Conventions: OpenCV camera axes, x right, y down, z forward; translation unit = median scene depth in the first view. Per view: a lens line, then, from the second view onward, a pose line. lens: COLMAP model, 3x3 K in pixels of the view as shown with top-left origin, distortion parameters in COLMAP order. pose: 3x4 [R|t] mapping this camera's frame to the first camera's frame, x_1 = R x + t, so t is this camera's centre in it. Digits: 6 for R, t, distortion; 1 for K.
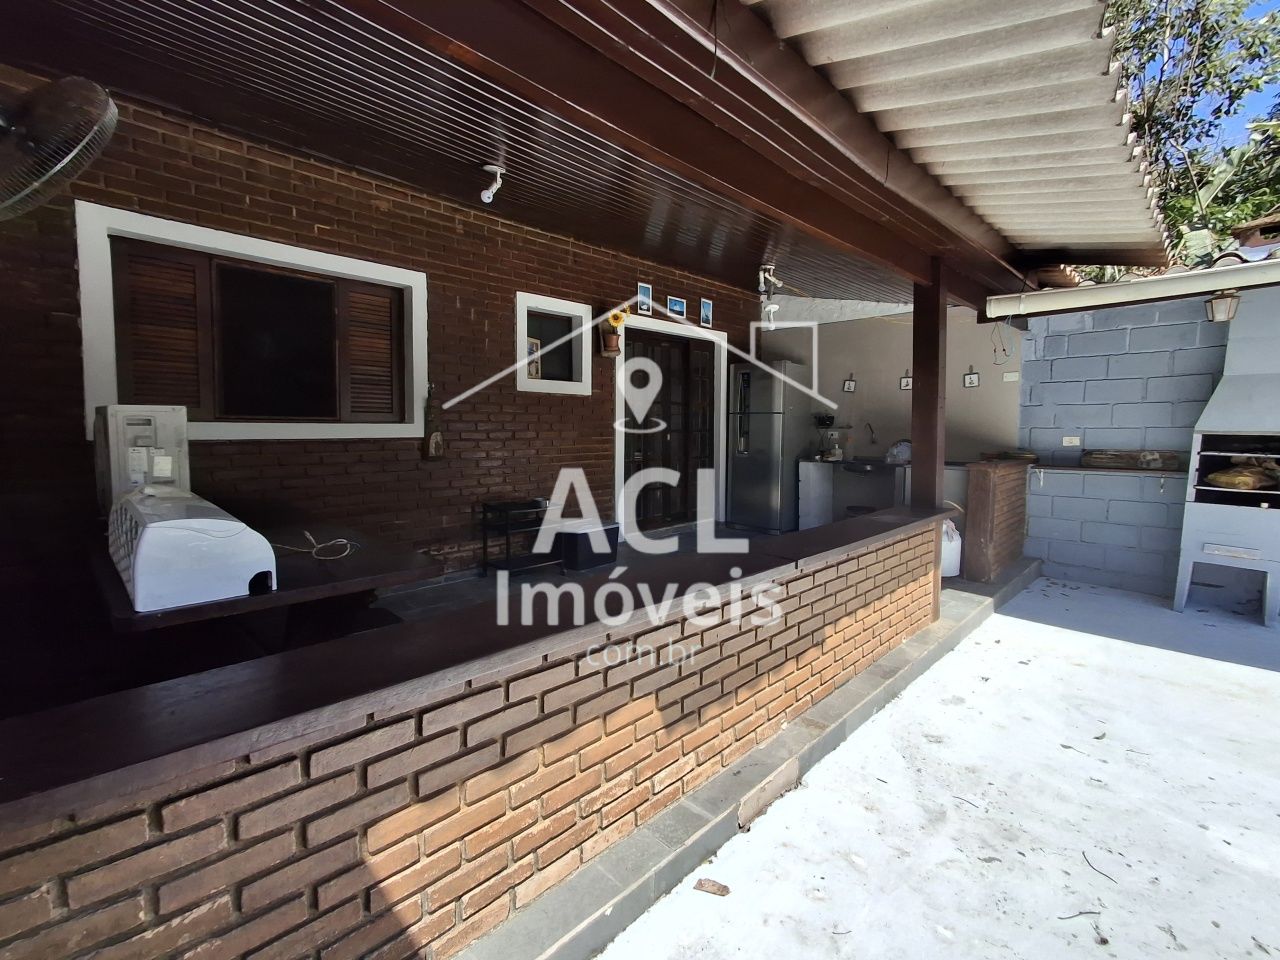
lens RADIAL K [[584.9, 0, 632.4], [0, 584.9, 458.7], [0, 0, 1]] dist [0.011686, -0.000150]
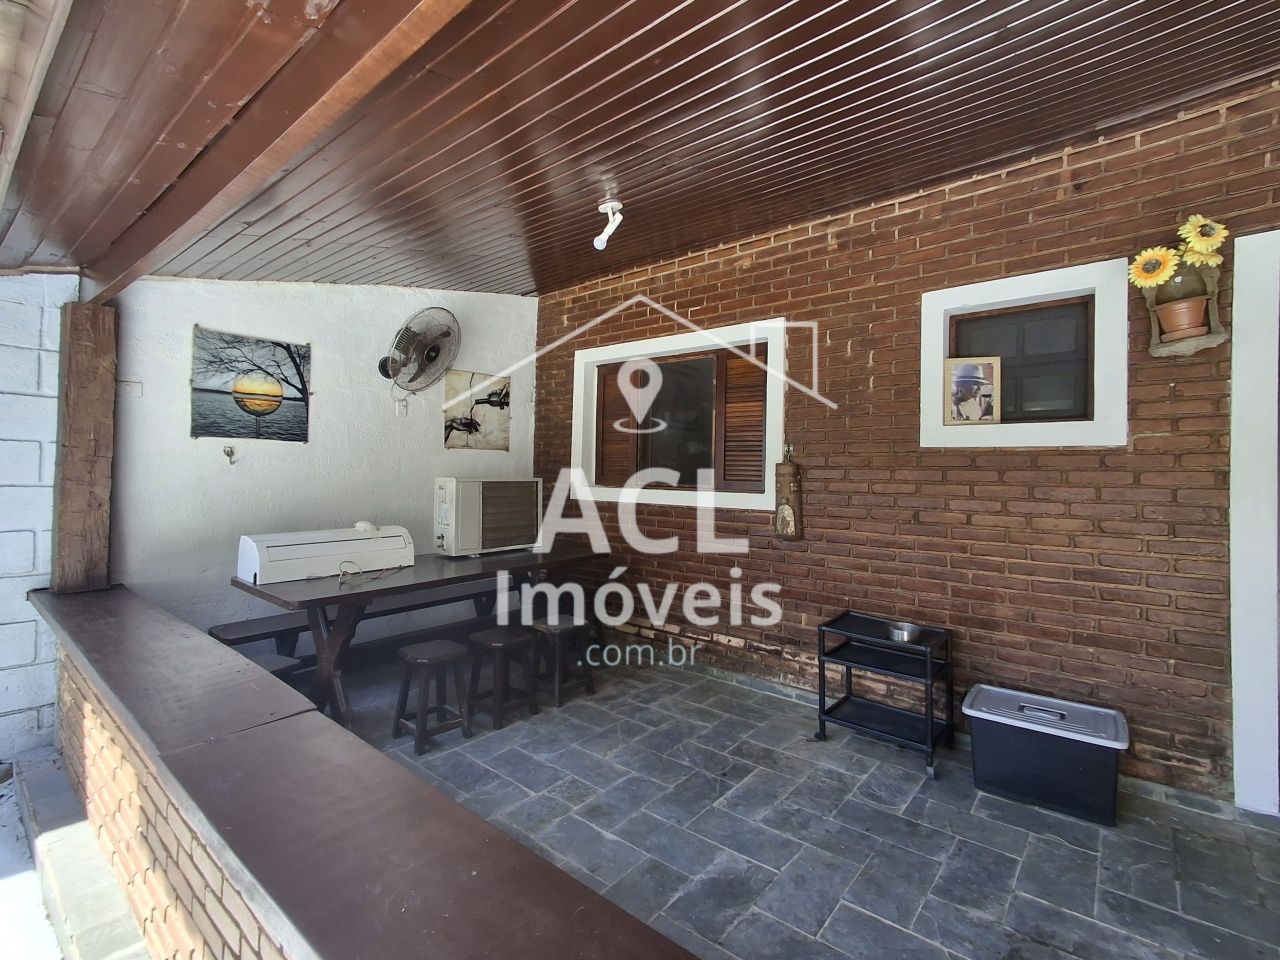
lens RADIAL K [[581.1, 0, 633.5], [0, 581.1, 466.1], [0, 0, 1]] dist [0.004174, 0.000004]
pose [[0.085570, -0.021083, -0.996109, 0.454032], [-0.073629, 0.996909, -0.027425, -0.062378], [0.993608, 0.075690, 0.083753, 0.718652]]
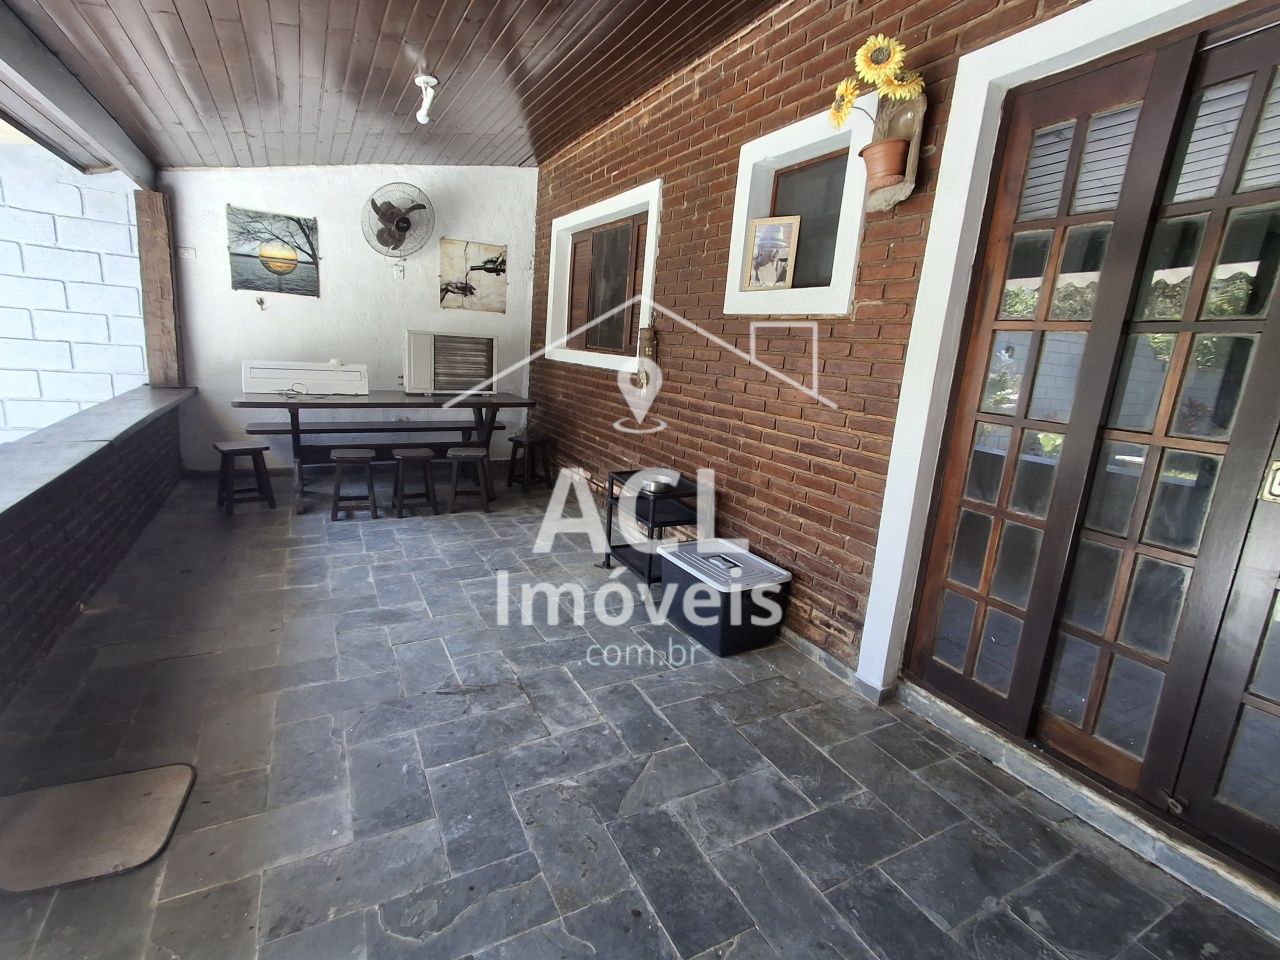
lens RADIAL K [[582.4, 0, 632.8], [0, 582.4, 459.6], [0, 0, 1]] dist [0.016387, 0.000157]
pose [[-0.288028, 0.156531, -0.944742, 0.509799], [-0.130295, 0.970970, 0.200600, -0.086606], [0.948717, 0.180873, -0.259271, 1.235566]]
